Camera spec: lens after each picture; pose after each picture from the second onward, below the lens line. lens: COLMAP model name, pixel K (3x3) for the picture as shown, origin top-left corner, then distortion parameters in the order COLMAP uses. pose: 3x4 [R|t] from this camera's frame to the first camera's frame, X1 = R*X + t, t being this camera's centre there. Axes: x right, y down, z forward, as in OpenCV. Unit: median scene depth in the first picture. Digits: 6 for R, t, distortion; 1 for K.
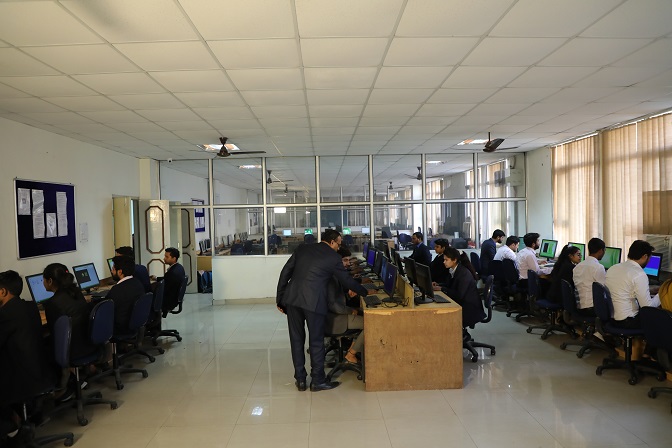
lens RADIAL K [[471.5, 0, 336.0], [0, 471.5, 224.8], [0, 0, 1]] dist [-0.038998, -0.004220]
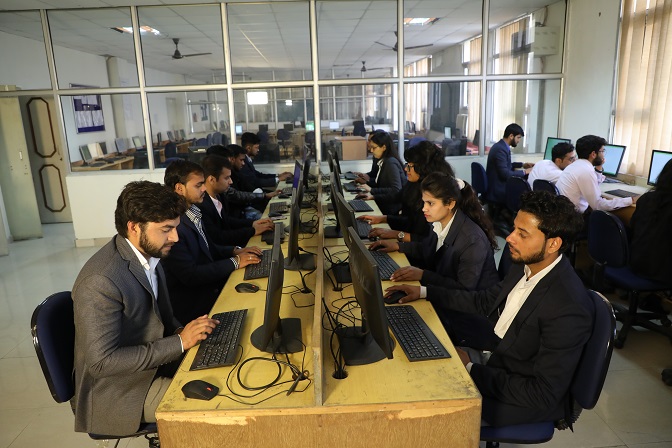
lens RADIAL K [[471.5, 0, 335.9], [0, 471.5, 223.8], [0, 0, 1]] dist [-0.038998, -0.004220]
pose [[0.999476, -0.014806, 0.028787, 0.069381], [0.008161, 0.975797, 0.218526, -0.000218], [-0.031326, -0.218177, 0.975406, 0.304338]]
